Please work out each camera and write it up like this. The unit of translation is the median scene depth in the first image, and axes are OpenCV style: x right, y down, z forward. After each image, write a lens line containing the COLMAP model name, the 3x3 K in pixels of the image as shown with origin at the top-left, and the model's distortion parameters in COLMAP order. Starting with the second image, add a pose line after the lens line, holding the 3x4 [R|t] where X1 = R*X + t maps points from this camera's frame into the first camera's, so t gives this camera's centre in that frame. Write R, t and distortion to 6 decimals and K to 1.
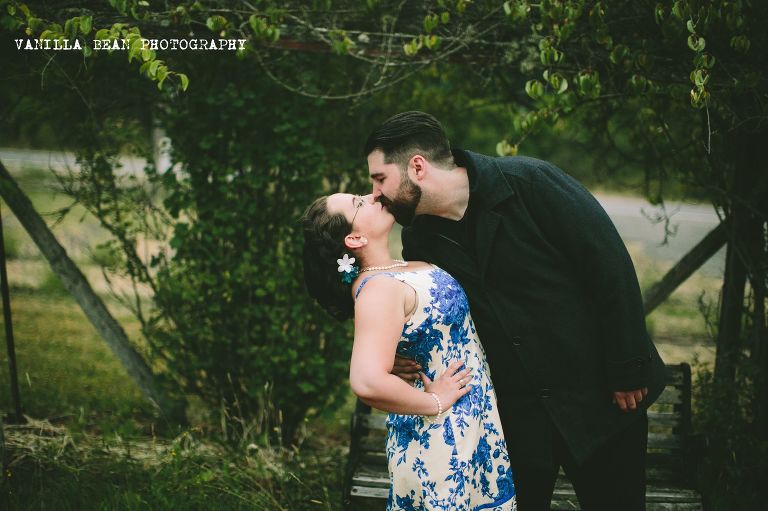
lens RADIAL K [[1114.3, 0, 387.2], [0, 1114.3, 242.6], [0, 0, 1]] dist [-0.180070, 0.393816]
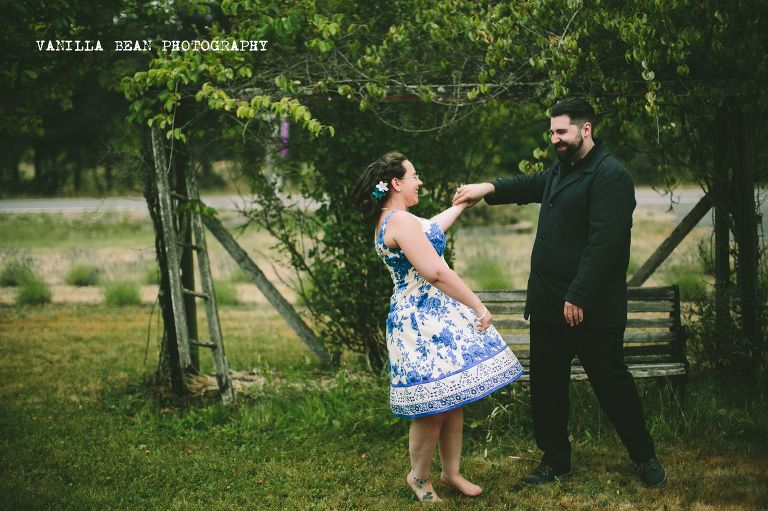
lens RADIAL K [[1114.3, 0, 387.2], [0, 1114.3, 242.6], [0, 0, 1]] dist [-0.180070, 0.393816]
pose [[0.991988, -0.092008, -0.086573, 0.016502], [0.090386, 0.995653, -0.022481, 0.046971], [0.088265, 0.014476, 0.995992, -0.473278]]
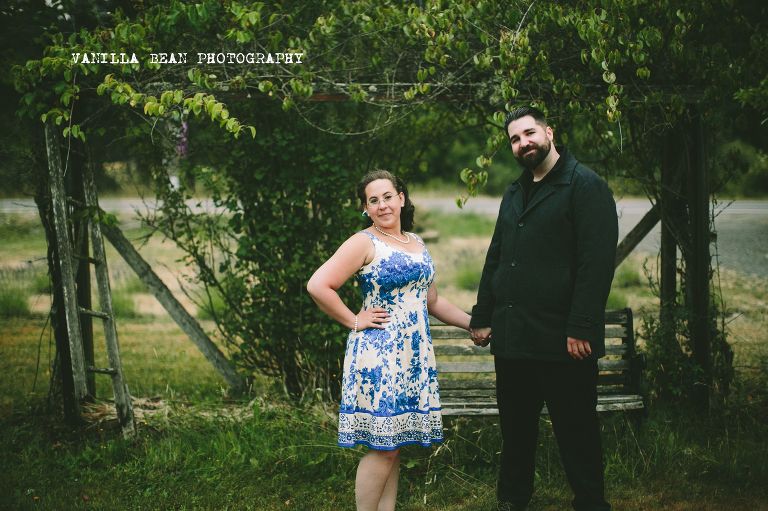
lens RADIAL K [[1114.3, 0, 387.2], [0, 1114.3, 242.6], [0, 0, 1]] dist [-0.180070, 0.393816]
pose [[0.996753, -0.079873, 0.010212, -0.030328], [0.080054, 0.996615, -0.018696, 0.028652], [-0.008684, 0.019453, 0.999773, -0.332455]]
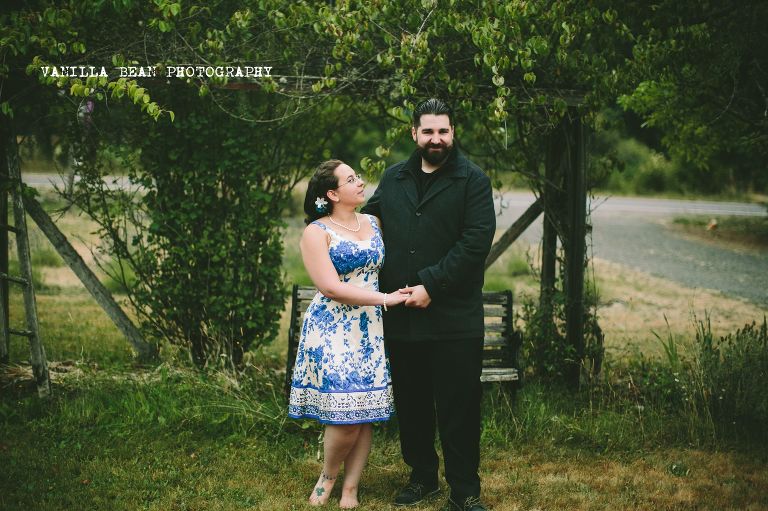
lens RADIAL K [[1114.3, 0, 387.2], [0, 1114.3, 242.6], [0, 0, 1]] dist [-0.180070, 0.393816]
pose [[0.994015, -0.044442, 0.099794, -0.037425], [0.044725, 0.998999, -0.000603, 0.035566], [-0.099668, 0.005062, 0.995008, -0.442999]]
